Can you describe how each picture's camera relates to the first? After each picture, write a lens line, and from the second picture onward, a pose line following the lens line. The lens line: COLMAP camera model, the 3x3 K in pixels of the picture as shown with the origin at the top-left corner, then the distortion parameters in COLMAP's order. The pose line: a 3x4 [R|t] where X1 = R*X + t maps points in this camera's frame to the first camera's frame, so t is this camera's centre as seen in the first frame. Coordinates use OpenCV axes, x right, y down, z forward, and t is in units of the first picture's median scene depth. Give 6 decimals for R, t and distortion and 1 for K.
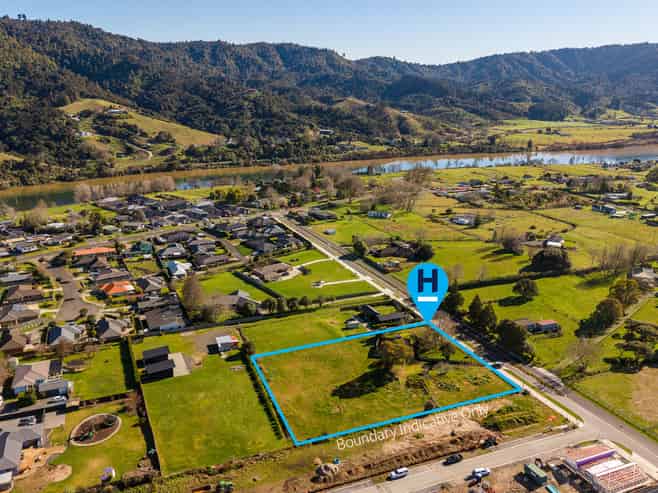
lens RADIAL K [[581.8, 0, 329.0], [0, 581.8, 246.5], [0, 0, 1]] dist [0.111086, -0.217274]
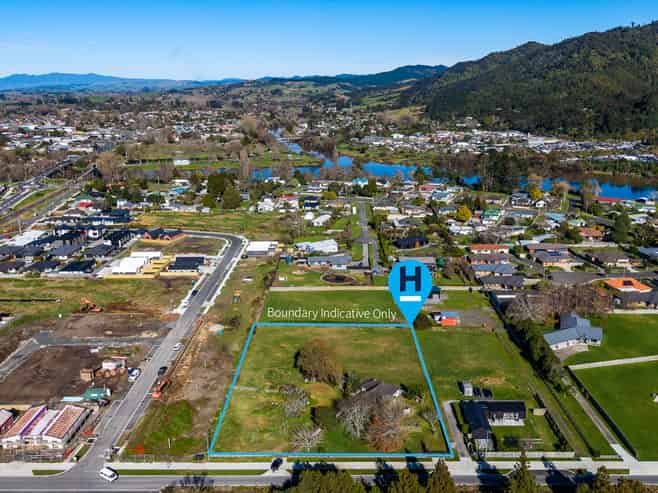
lens RADIAL K [[581.8, 0, 329.0], [0, 581.8, 246.5], [0, 0, 1]] dist [0.111086, -0.217274]
pose [[-0.402686, 0.250941, -0.880268, 0.776075], [-0.240946, 0.898710, 0.366421, -0.260872], [0.883057, 0.359650, -0.301435, 1.172228]]
